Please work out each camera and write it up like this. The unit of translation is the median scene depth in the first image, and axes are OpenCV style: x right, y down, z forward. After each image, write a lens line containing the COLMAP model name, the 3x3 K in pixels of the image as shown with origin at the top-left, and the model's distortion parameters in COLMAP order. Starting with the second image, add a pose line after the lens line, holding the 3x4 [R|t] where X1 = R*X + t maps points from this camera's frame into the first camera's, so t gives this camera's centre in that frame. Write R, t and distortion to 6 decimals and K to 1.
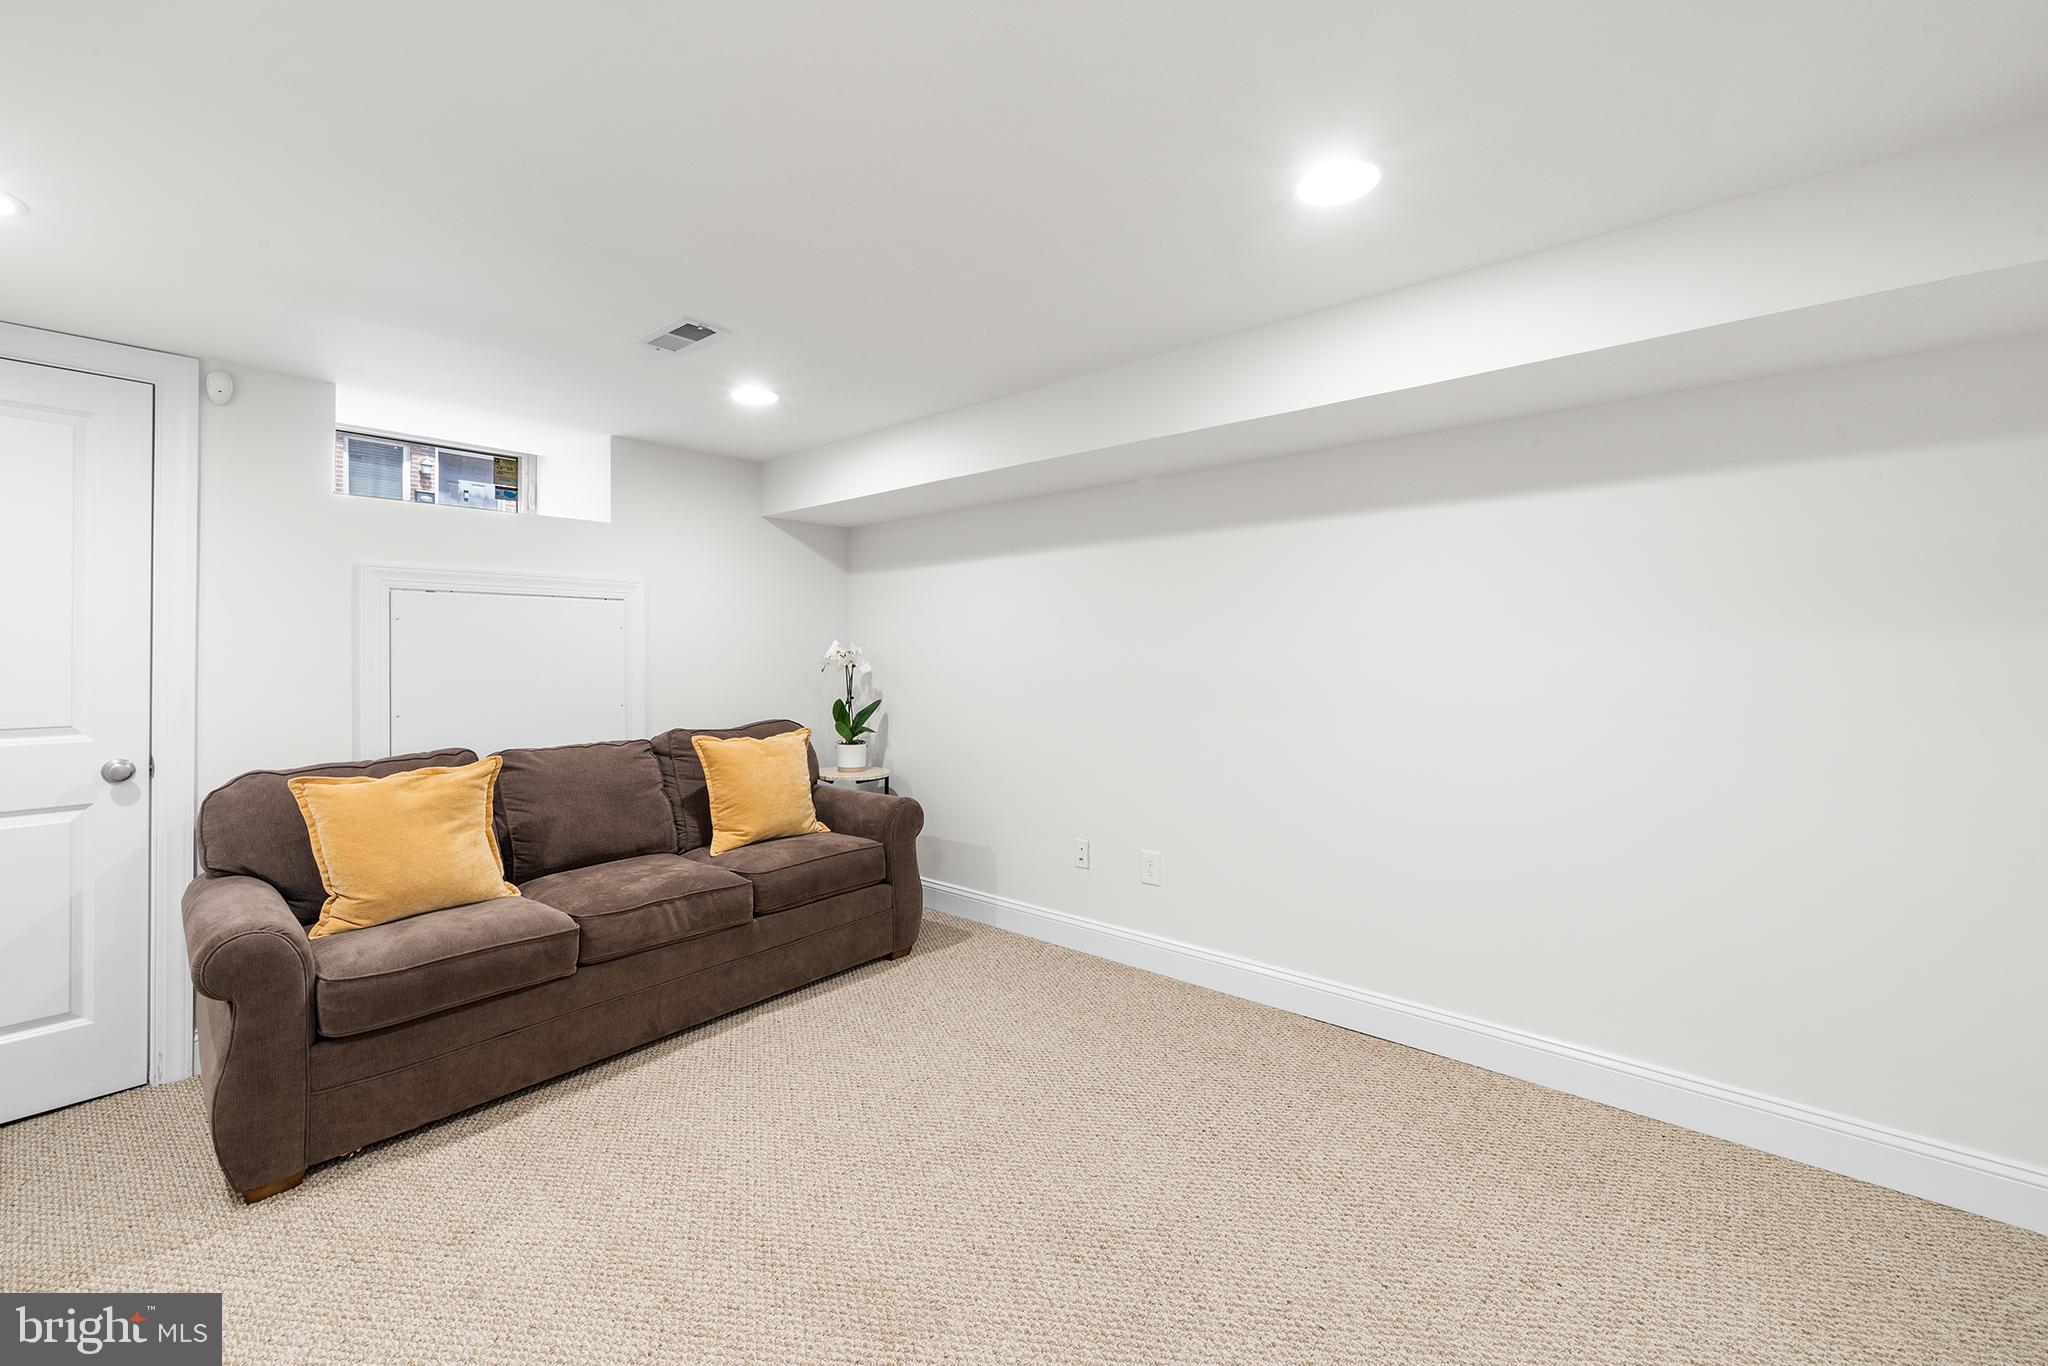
lens RADIAL K [[820.2, 0, 1024.0], [0, 820.2, 645.3], [0, 0, 1]] dist [0.000289, -0.000102]
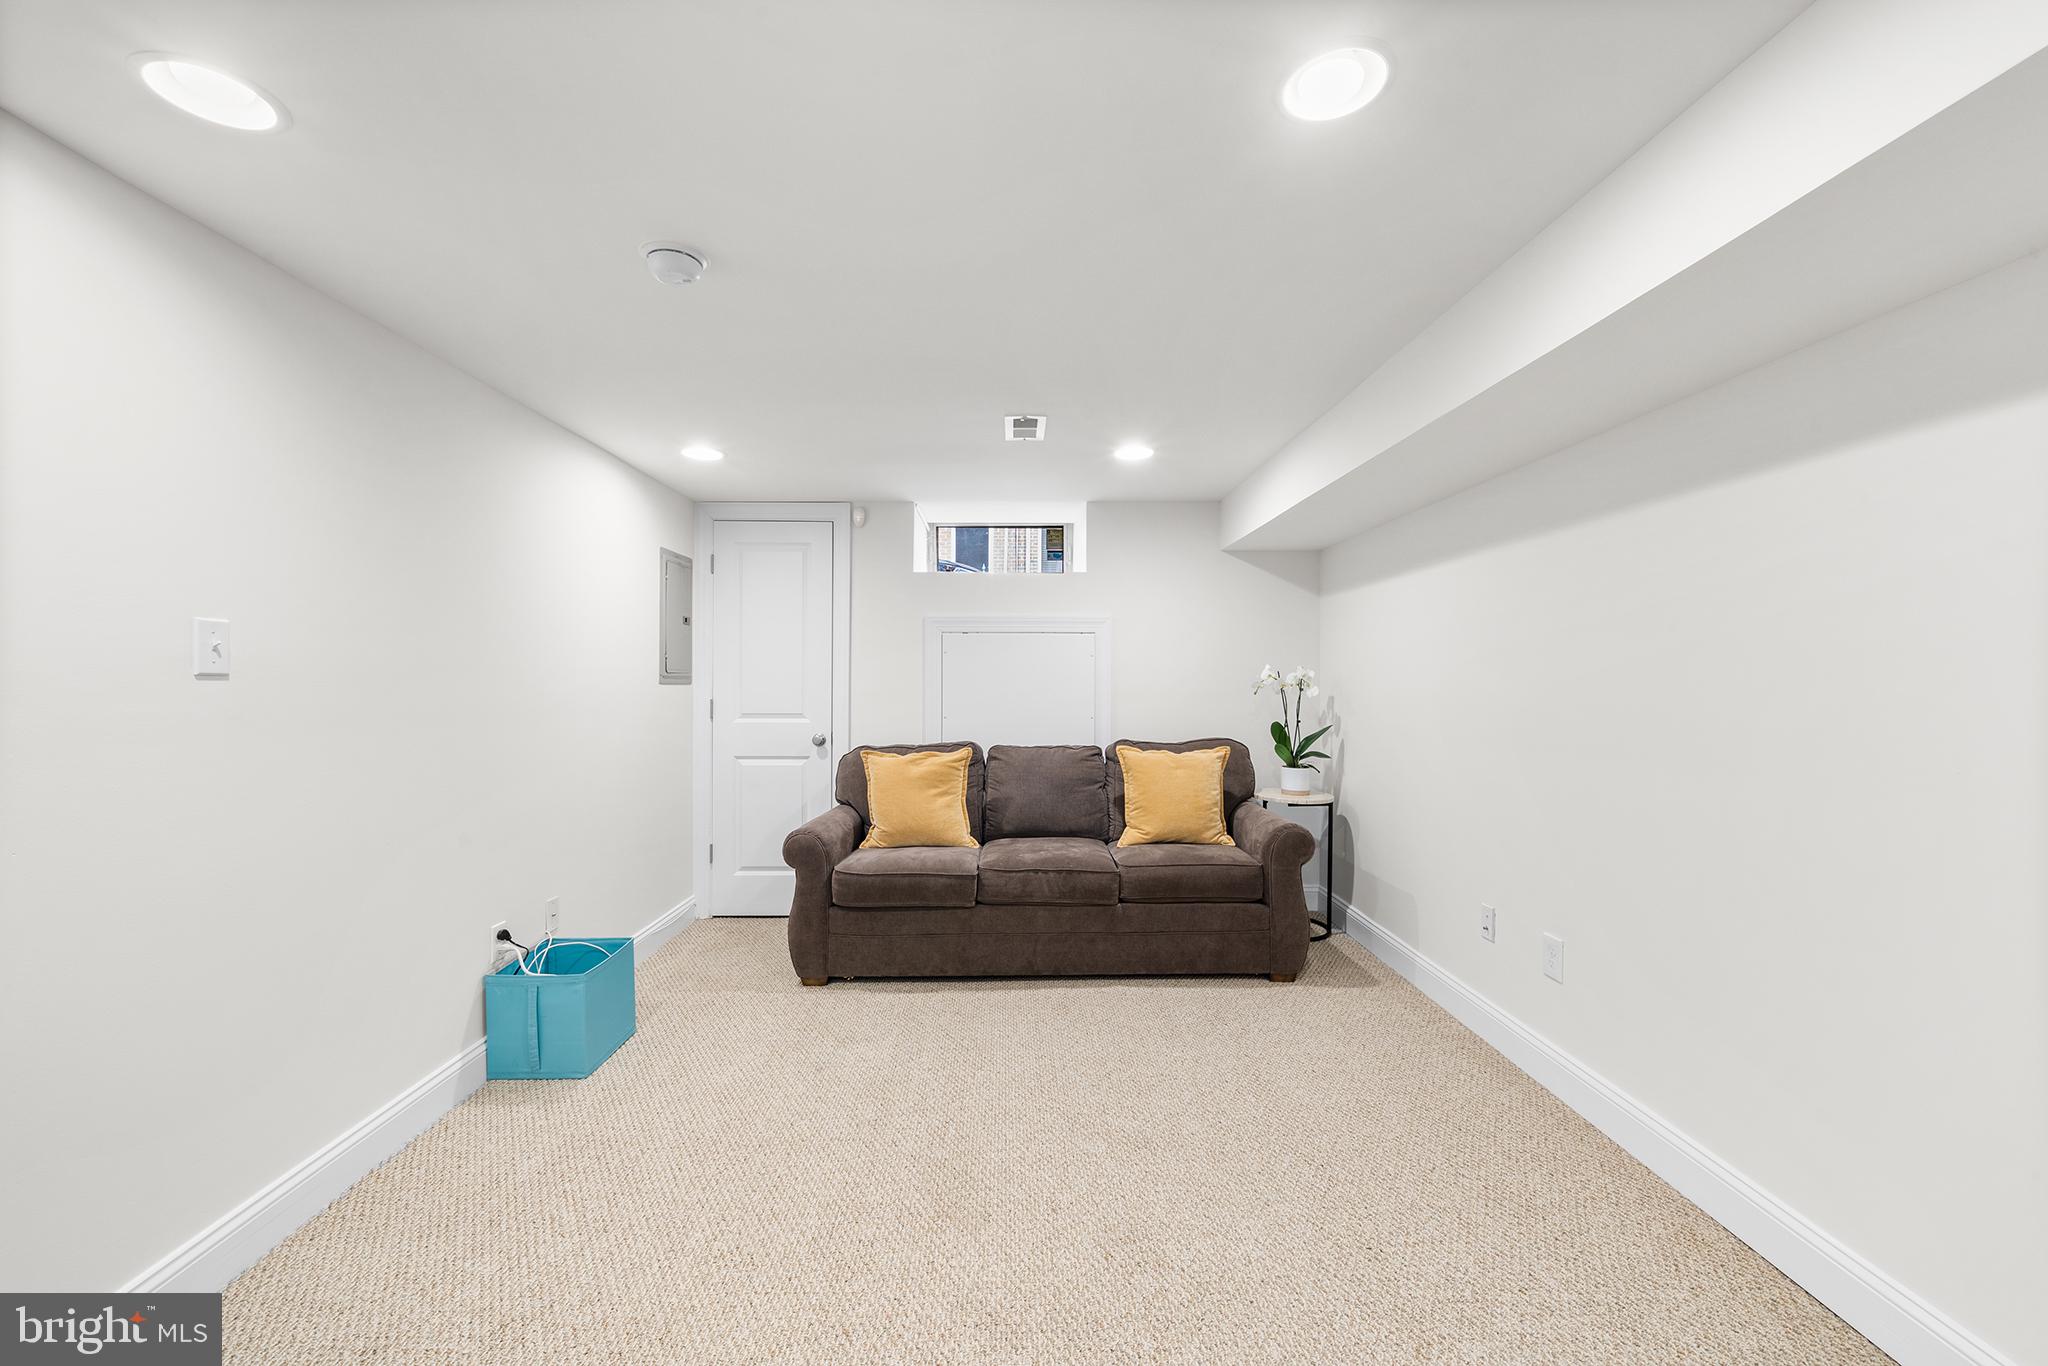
lens RADIAL K [[798.9, 0, 1024.0], [0, 798.9, 683.0], [0, 0, 1]] dist [-0.000401, -0.000114]
pose [[0.660753, 0.011547, -0.750515, 0.453285], [0.002614, 0.999840, 0.017684, -0.001800], [0.750599, -0.013646, 0.660617, 0.154791]]
